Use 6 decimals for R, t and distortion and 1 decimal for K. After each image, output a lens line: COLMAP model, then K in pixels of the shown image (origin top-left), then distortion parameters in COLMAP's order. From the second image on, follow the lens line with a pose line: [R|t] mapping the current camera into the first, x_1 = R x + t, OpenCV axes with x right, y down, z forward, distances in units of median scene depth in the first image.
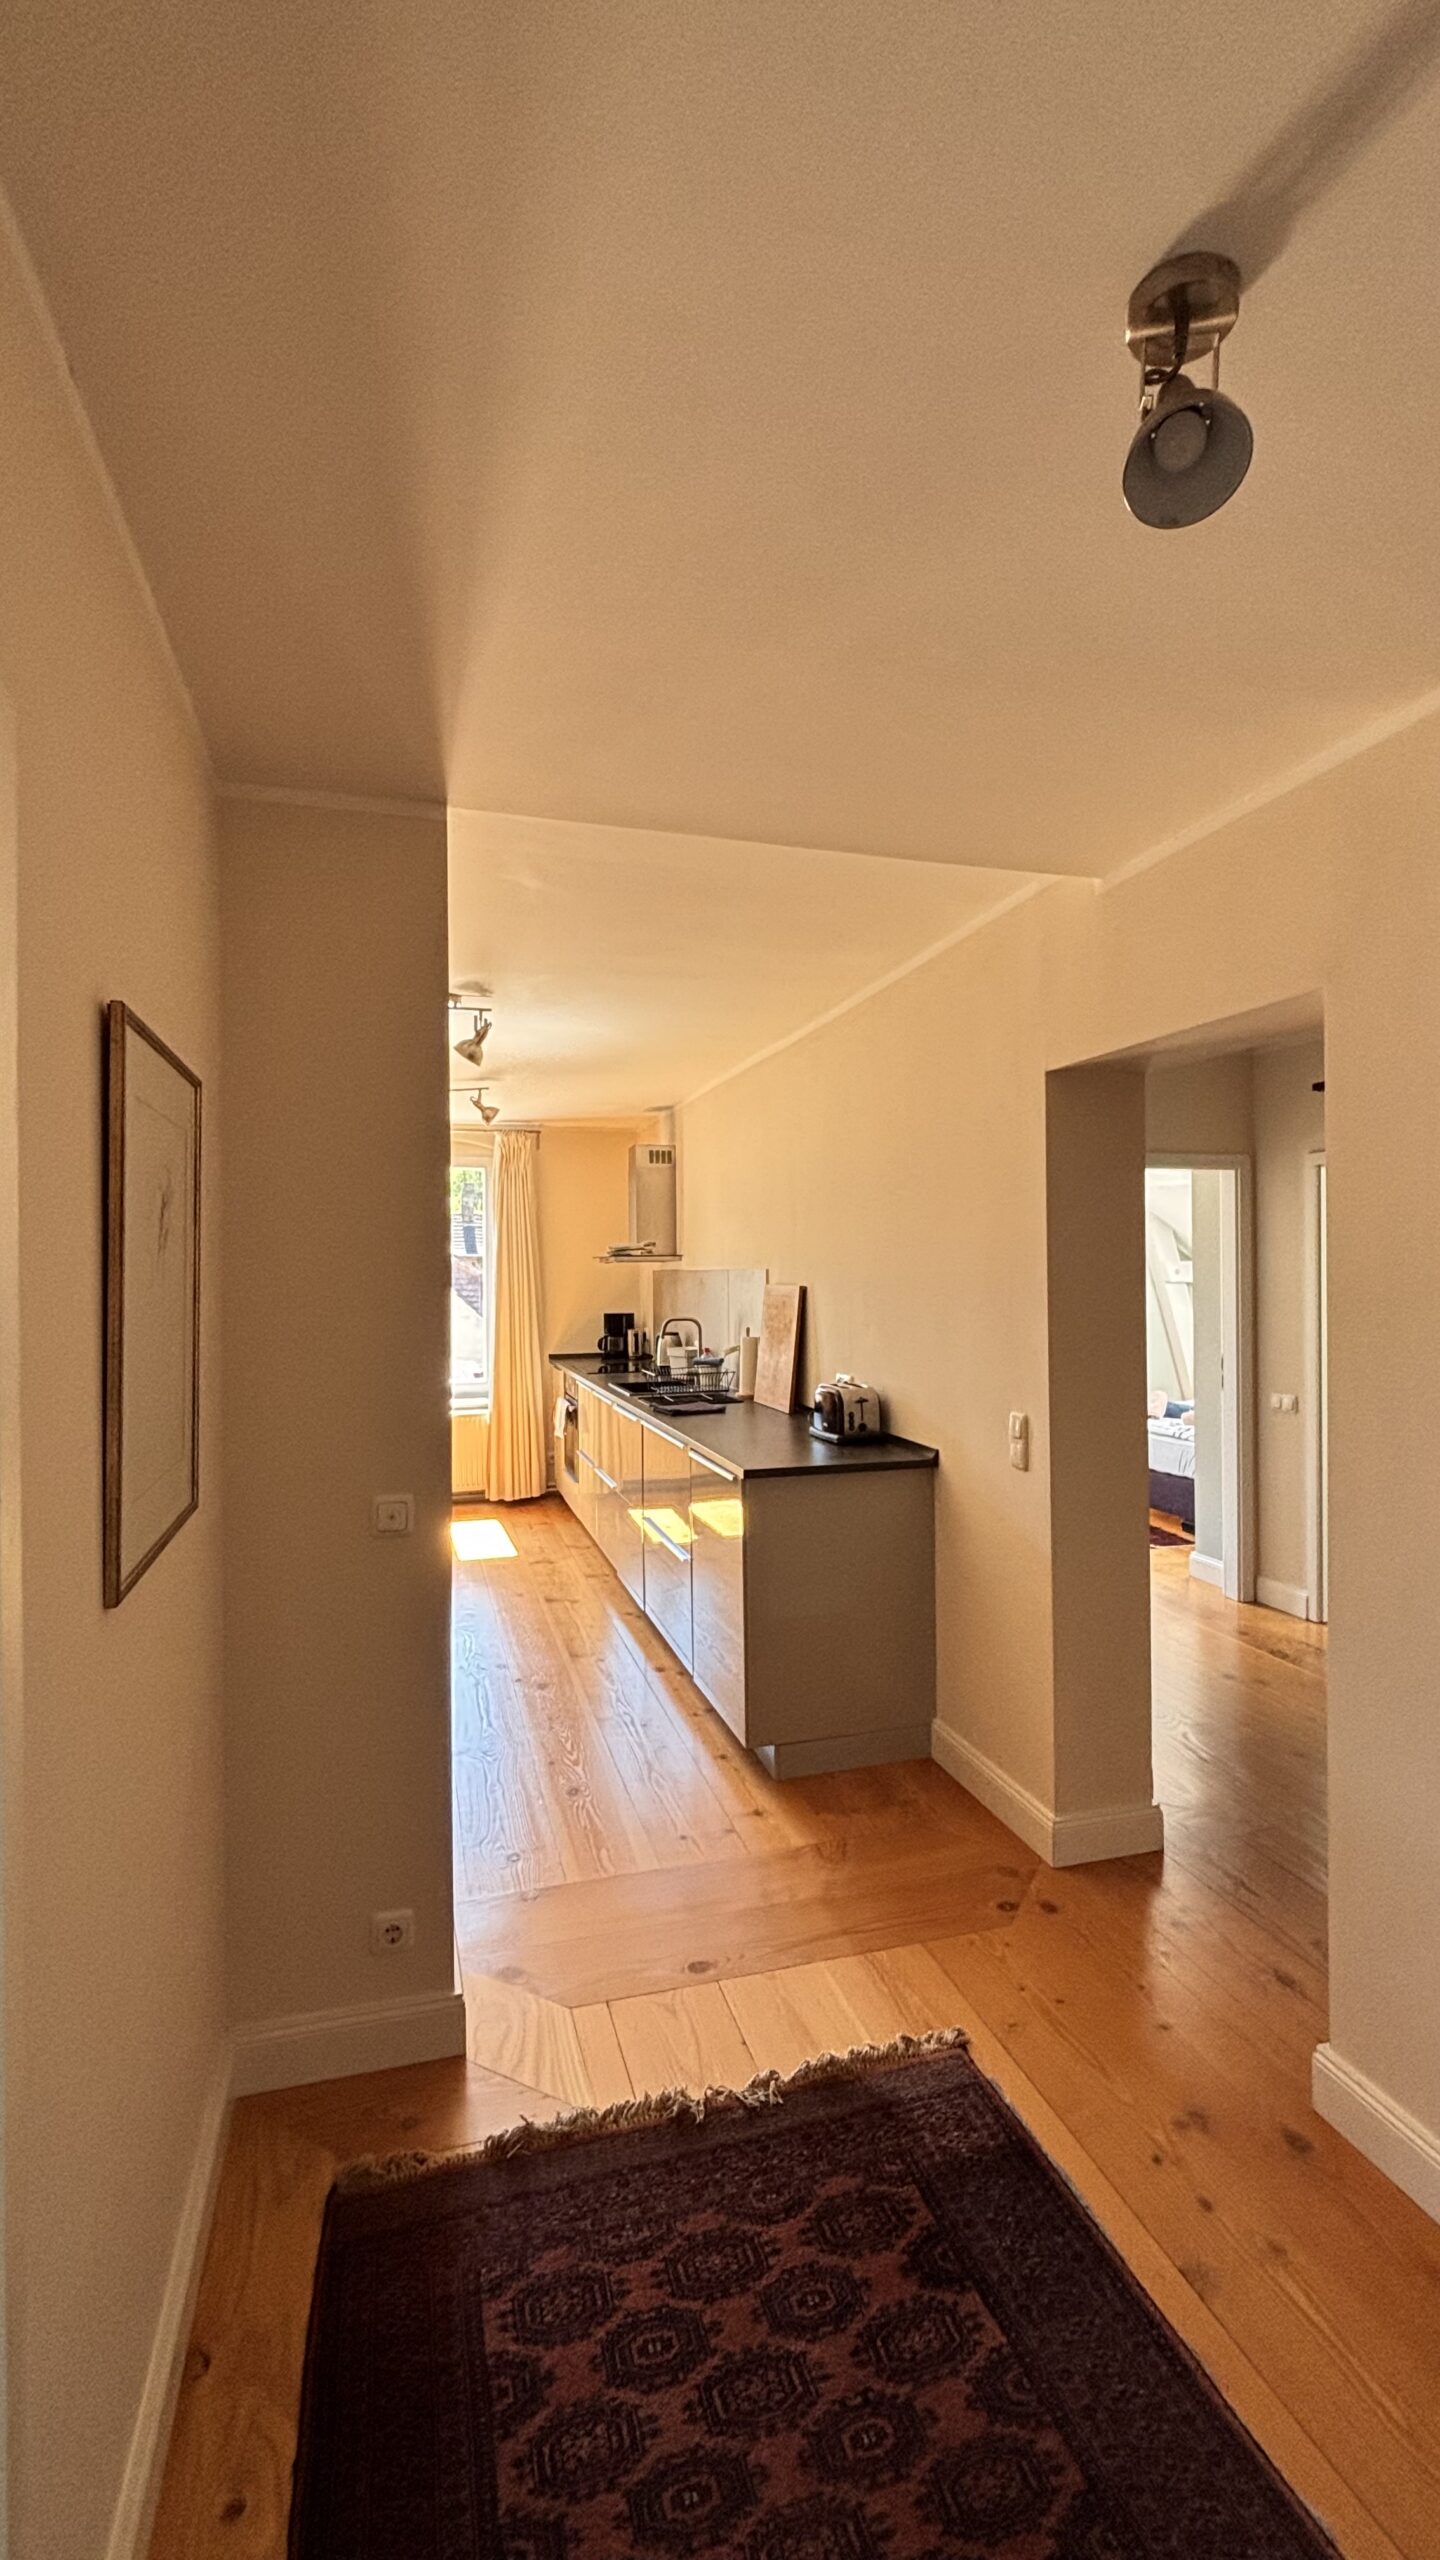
lens RADIAL K [[1131.8, 0, 734.0], [0, 1131.8, 1267.4], [0, 0, 1]] dist [0.077519, 0.000007]
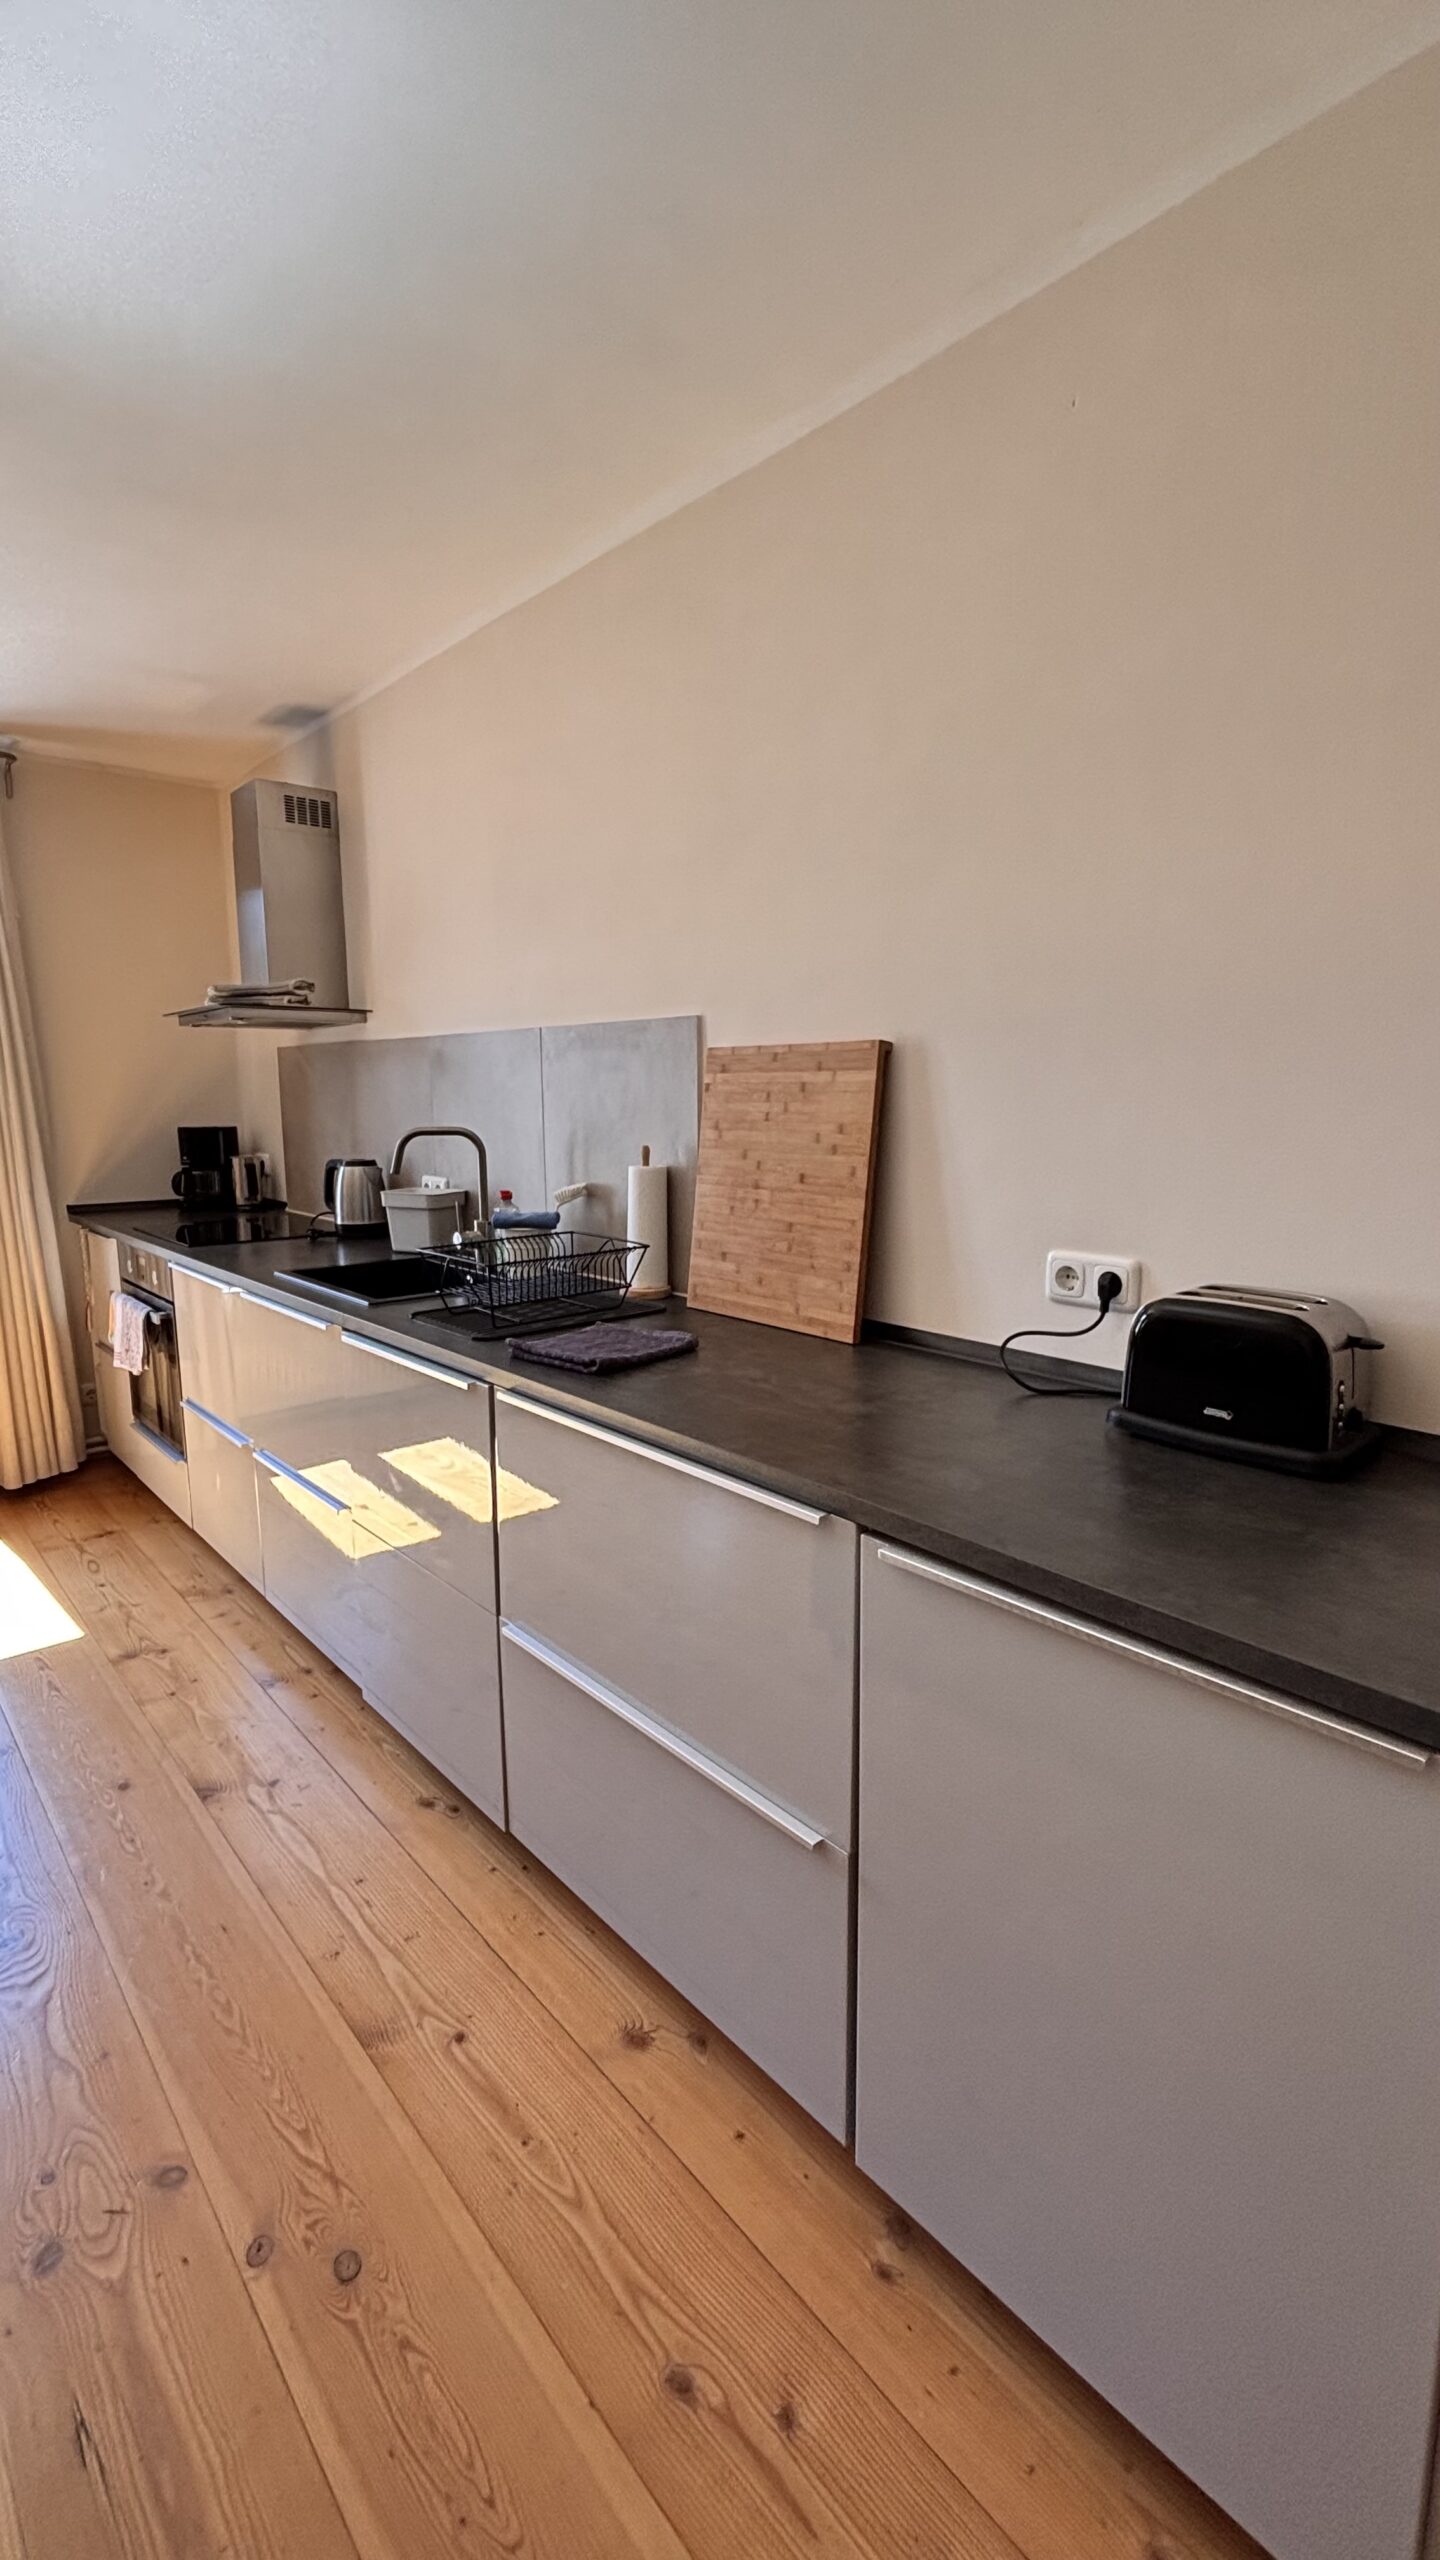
lens RADIAL K [[1125.5, 0, 730.1], [0, 1125.5, 1275.4], [0, 0, 1]] dist [0.002261, 0.000784]
pose [[0.907916, -0.062522, 0.414463, -0.118350], [-0.005877, 0.986817, 0.161736, 0.025213], [-0.419111, -0.149279, 0.895579, 0.457368]]
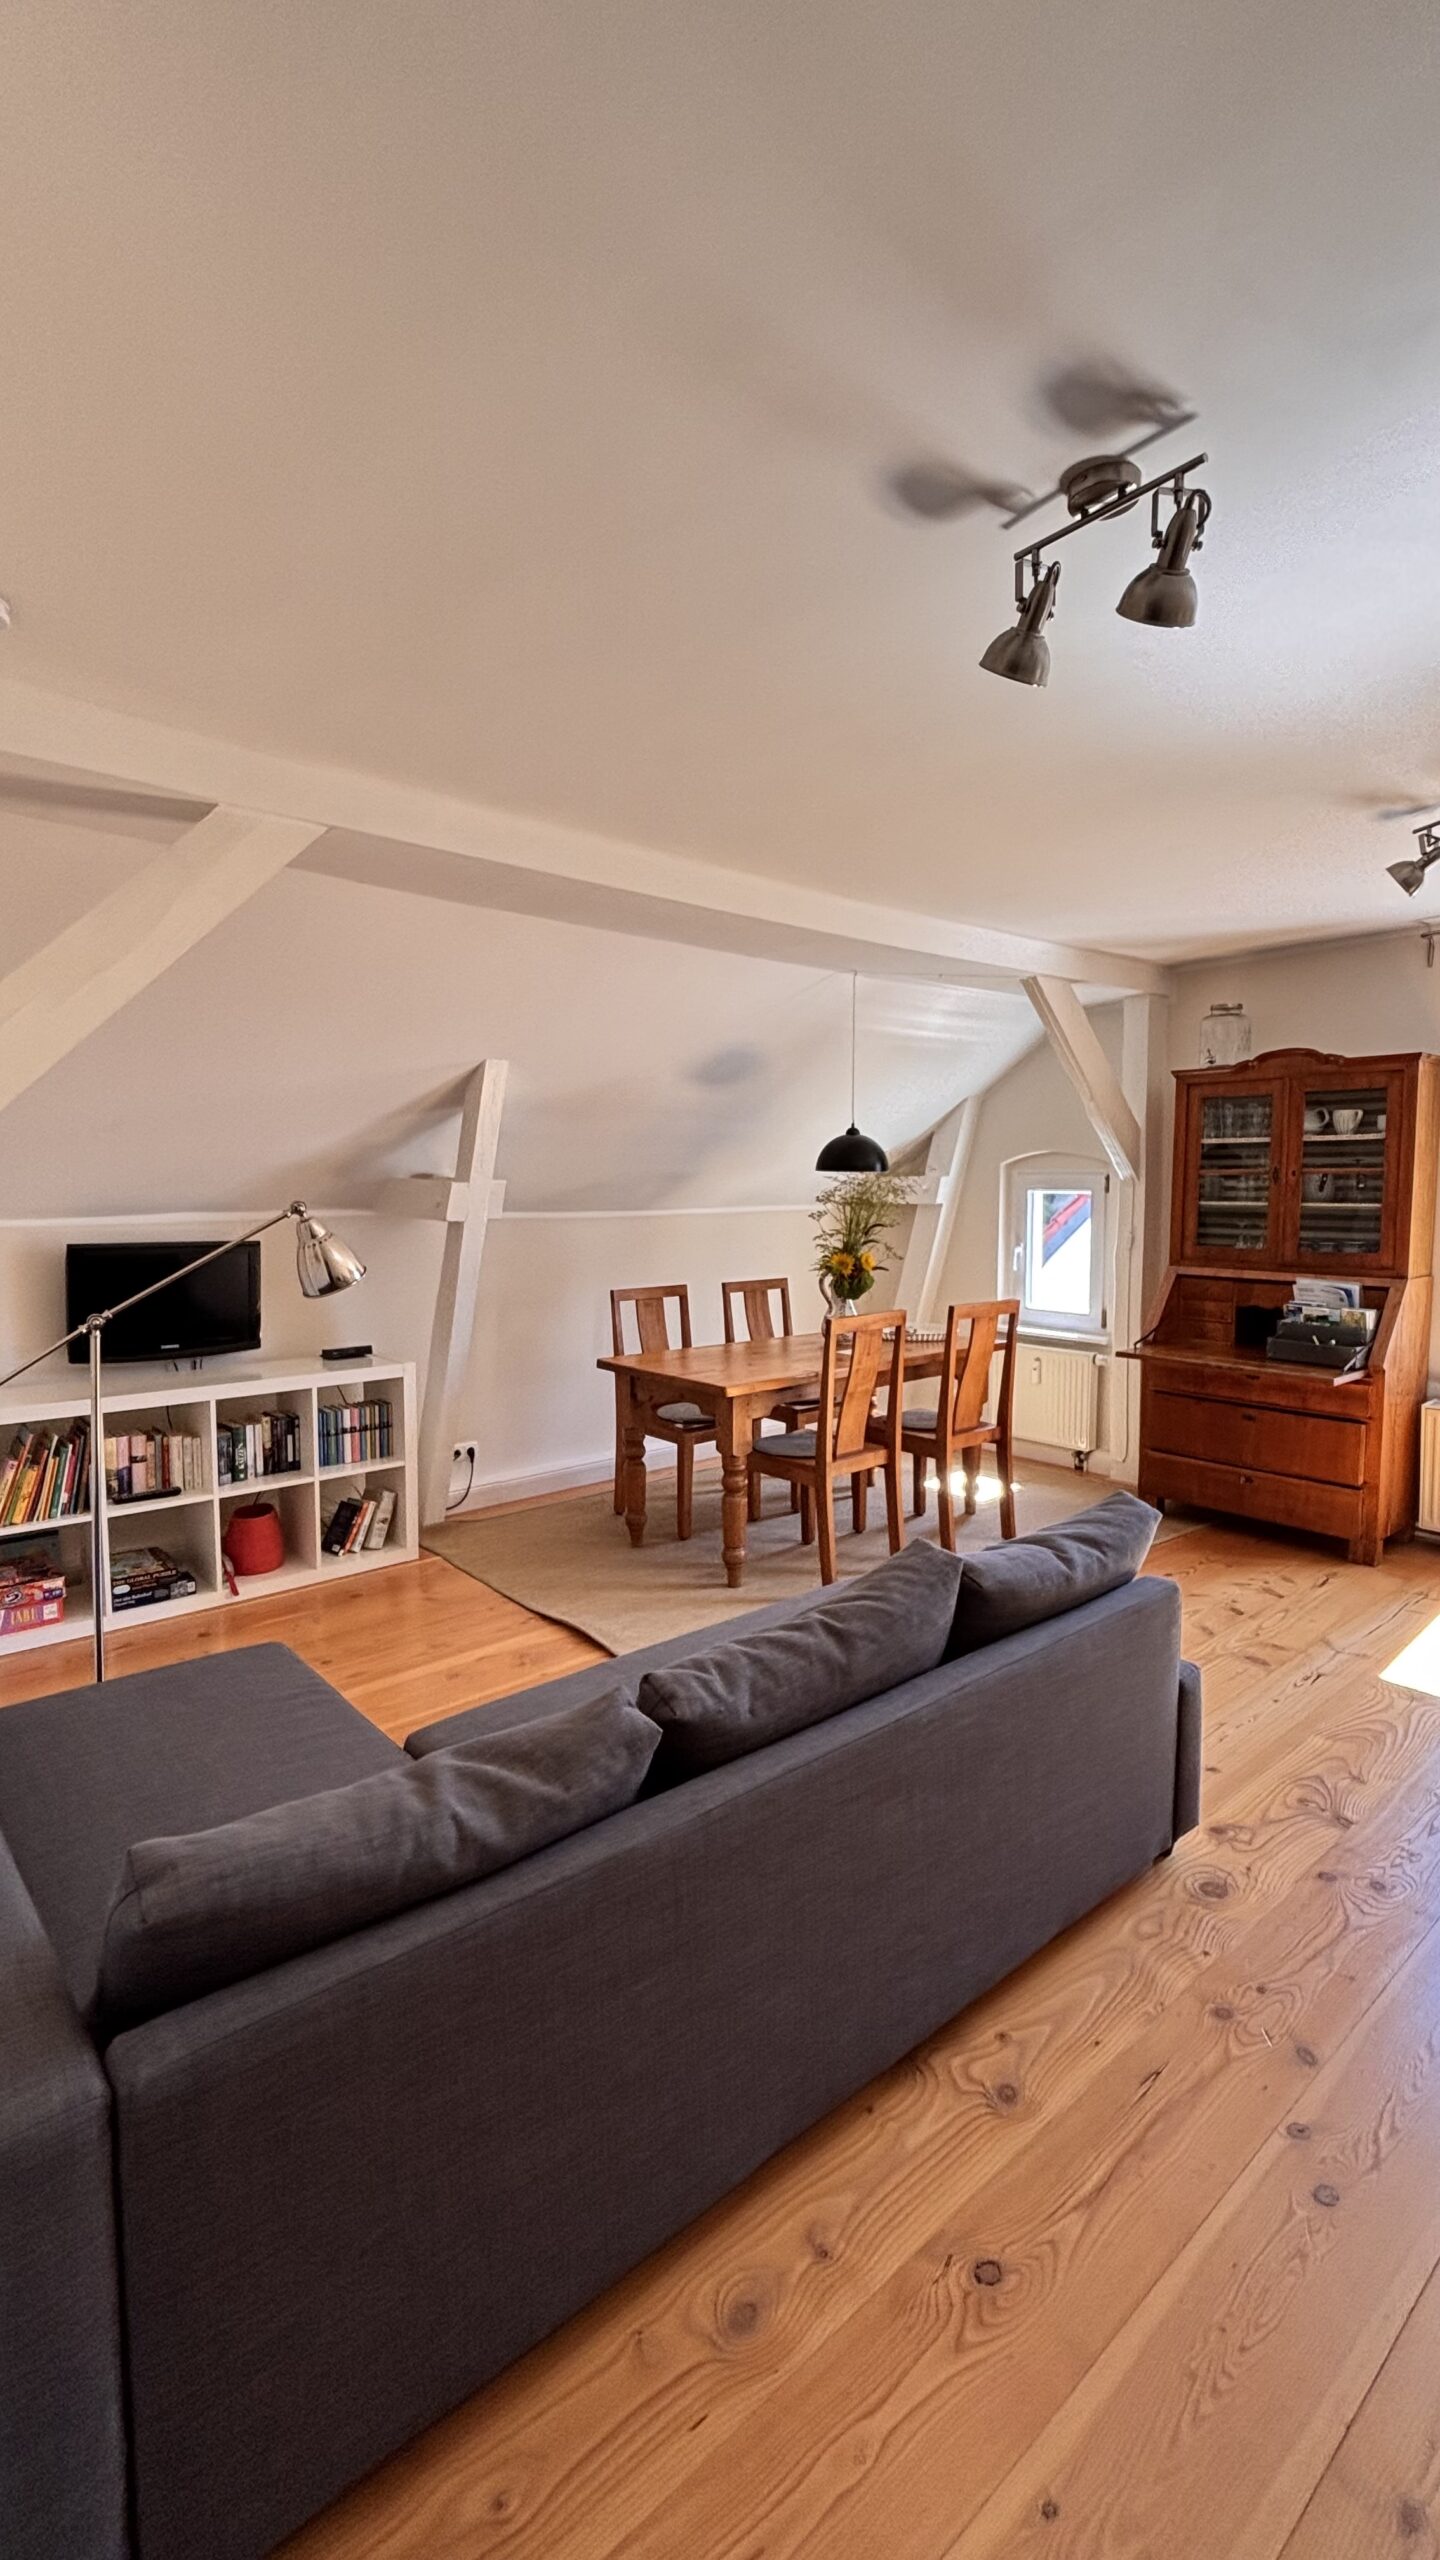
lens RADIAL K [[1125.5, 0, 730.1], [0, 1125.5, 1275.4], [0, 0, 1]] dist [0.002261, 0.000784]
pose [[0.423673, 0.085281, -0.901792, 0.033568], [0.001700, 0.995482, 0.094940, 0.004198], [0.905814, -0.041757, 0.421613, 0.423178]]
